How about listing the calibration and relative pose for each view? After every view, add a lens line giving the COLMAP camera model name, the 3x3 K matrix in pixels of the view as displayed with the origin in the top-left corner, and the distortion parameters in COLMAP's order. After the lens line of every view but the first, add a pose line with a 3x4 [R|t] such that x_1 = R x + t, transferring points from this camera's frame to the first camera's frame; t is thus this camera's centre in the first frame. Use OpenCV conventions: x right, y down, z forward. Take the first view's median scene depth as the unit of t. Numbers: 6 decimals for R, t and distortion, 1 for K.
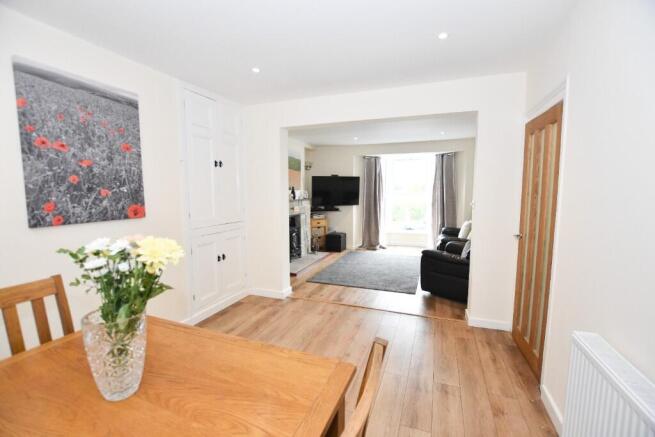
lens RADIAL K [[297.6, 0, 325.4], [0, 297.6, 218.1], [0, 0, 1]] dist [-0.022830, -0.000366]
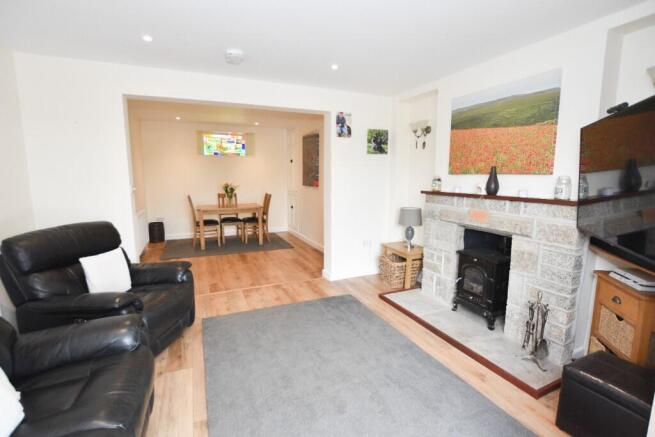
lens RADIAL K [[297.6, 0, 326.2], [0, 297.6, 217.7], [0, 0, 1]] dist [-0.022830, -0.000366]
pose [[-0.715415, 0.096820, -0.691959, 0.332314], [-0.065794, 0.976616, 0.204675, -0.090219], [0.695595, 0.191954, -0.692316, 0.983348]]
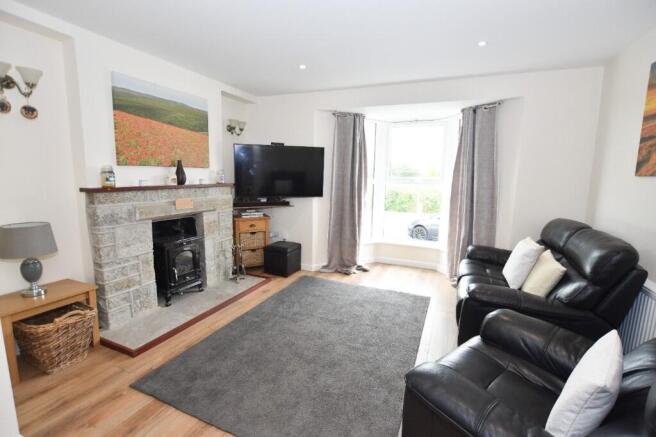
lens RADIAL K [[298.1, 0, 327.6], [0, 298.1, 218.5], [0, 0, 1]] dist [-0.022830, -0.000366]
pose [[0.998335, 0.032766, -0.047479, 0.152329], [-0.029993, 0.997868, 0.057972, -0.036314], [0.049277, -0.056451, 0.997189, 0.420198]]
